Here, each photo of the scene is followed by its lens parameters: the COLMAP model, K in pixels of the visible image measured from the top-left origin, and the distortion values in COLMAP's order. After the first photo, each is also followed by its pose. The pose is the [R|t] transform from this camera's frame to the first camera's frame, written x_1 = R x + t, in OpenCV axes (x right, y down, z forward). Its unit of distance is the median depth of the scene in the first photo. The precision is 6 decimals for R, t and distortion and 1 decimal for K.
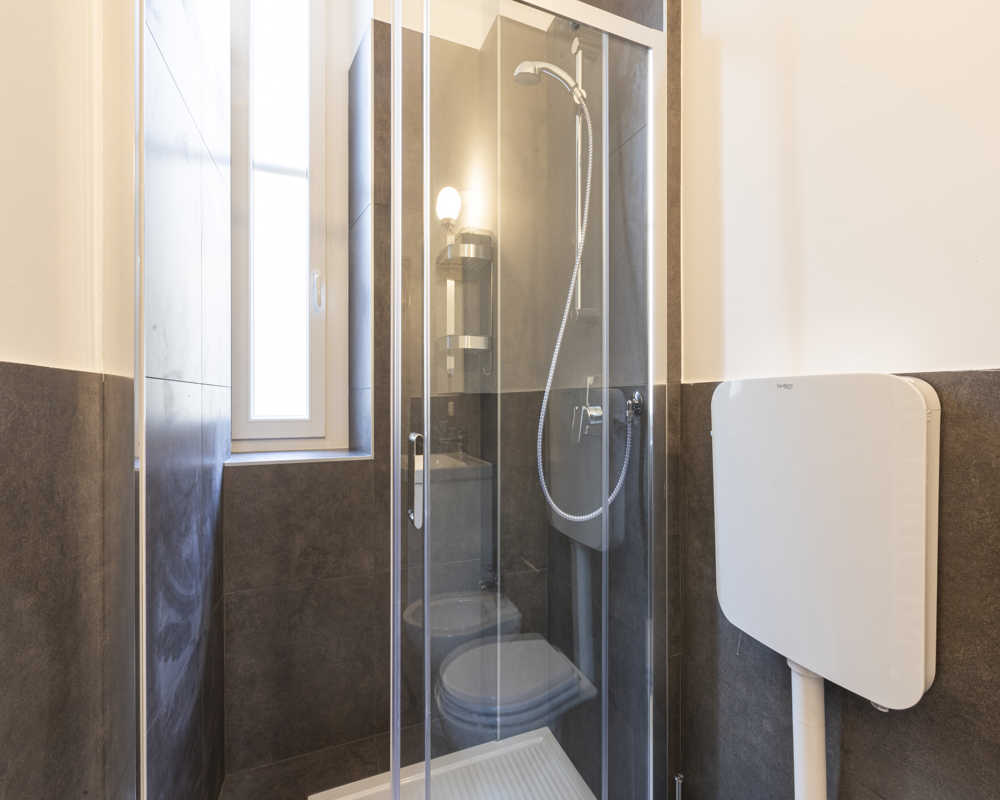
lens RADIAL K [[449.4, 0, 505.3], [0, 449.4, 396.4], [0, 0, 1]] dist [0.001745, 0.000007]
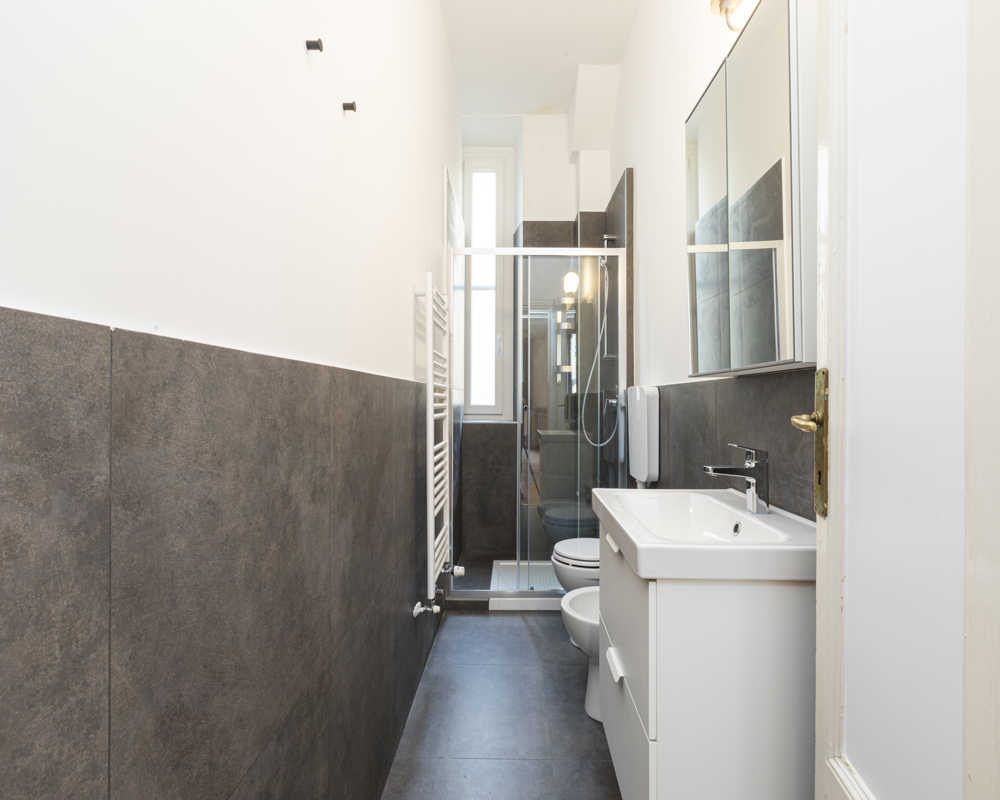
lens RADIAL K [[449.4, 0, 505.3], [0, 449.4, 396.4], [0, 0, 1]] dist [0.001745, 0.000007]
pose [[0.923337, 0.004968, -0.383958, 0.469314], [-0.006546, 0.999975, -0.002803, 0.014952], [0.383934, 0.005101, 0.923346, -1.043306]]
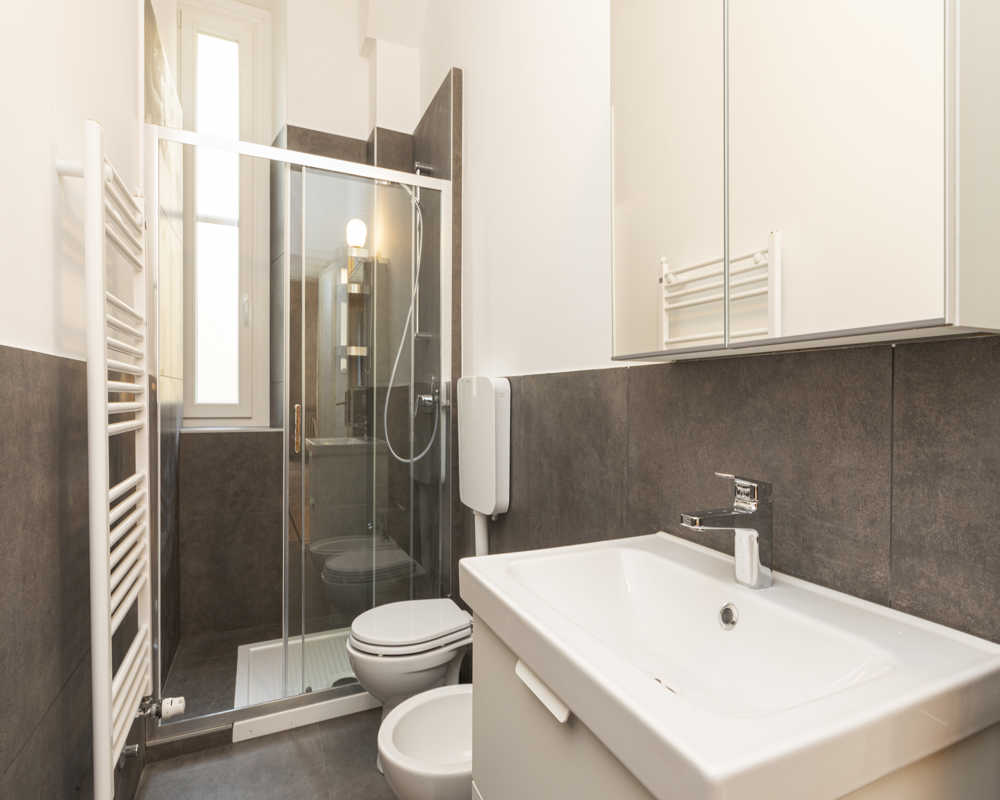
lens RADIAL K [[497.8, 0, 500.0], [0, 497.8, 400.0], [0, 0, 1]] dist [0.000193, -0.000612]
pose [[0.996755, 0.009534, 0.079927, 0.266117], [-0.010439, 0.999886, 0.010919, 0.015516], [-0.079814, -0.011718, 0.996741, -0.651506]]
